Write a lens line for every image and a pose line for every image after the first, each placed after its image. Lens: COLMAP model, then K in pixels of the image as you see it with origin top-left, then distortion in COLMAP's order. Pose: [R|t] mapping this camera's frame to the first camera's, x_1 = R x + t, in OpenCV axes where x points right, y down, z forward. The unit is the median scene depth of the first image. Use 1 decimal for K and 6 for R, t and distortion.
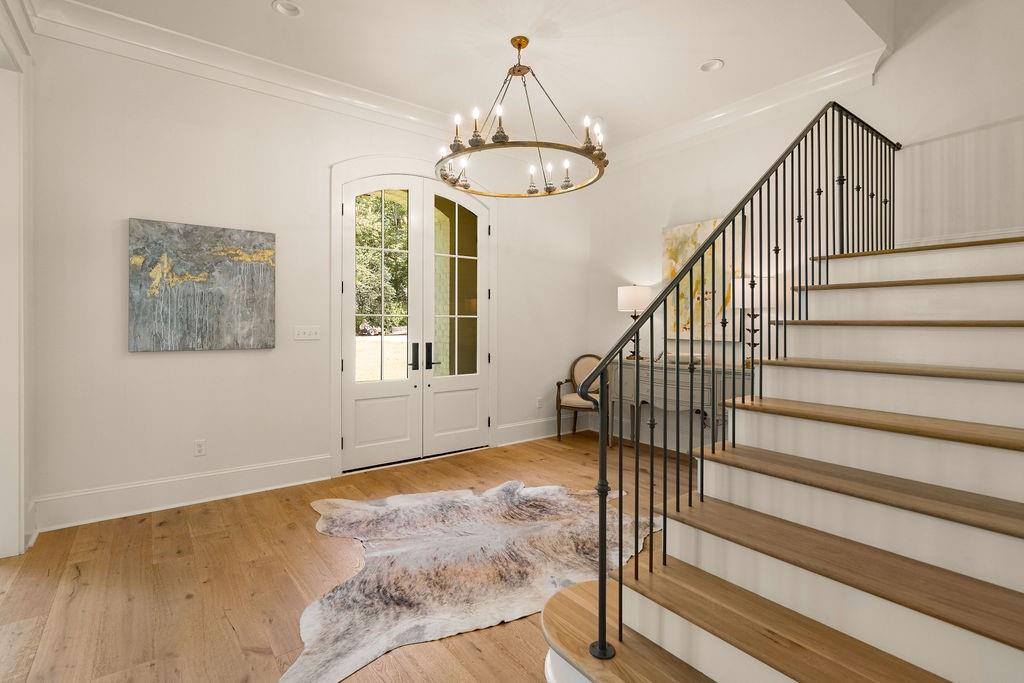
lens RADIAL K [[479.9, 0, 508.5], [0, 479.9, 324.6], [0, 0, 1]] dist [0.002068, 0.000252]
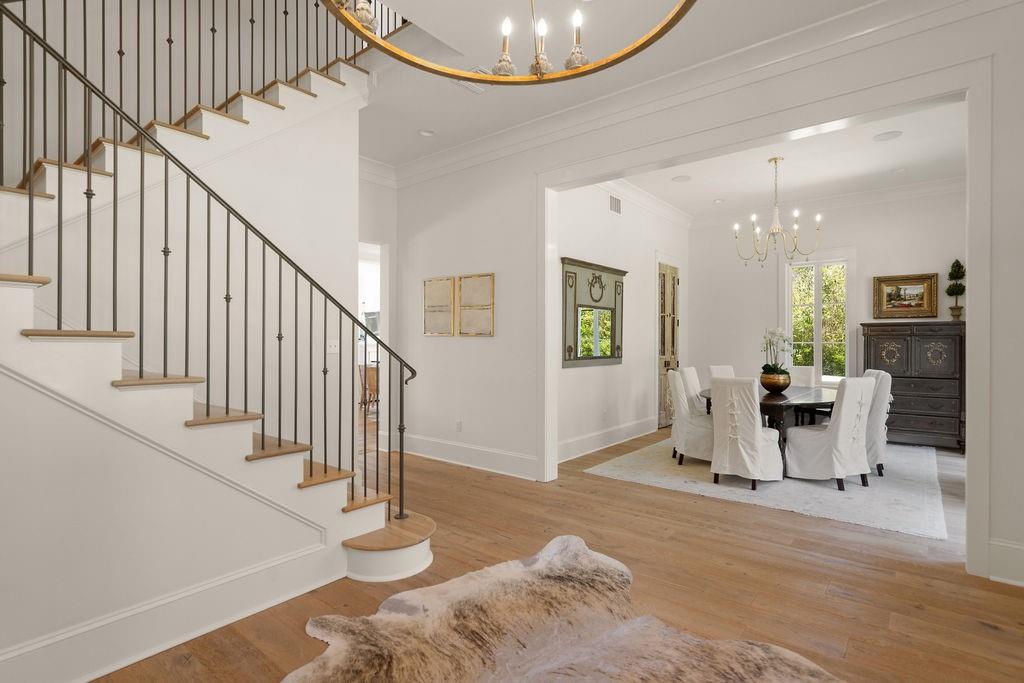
lens RADIAL K [[493.5, 0, 512.0], [0, 493.5, 341.5], [0, 0, 1]] dist [0.000544, 0.000045]
pose [[-0.968576, -0.004610, -0.248676, 0.169580], [-0.004534, 0.999989, -0.000882, 0.004769], [0.248677, 0.000274, -0.968586, 1.934620]]
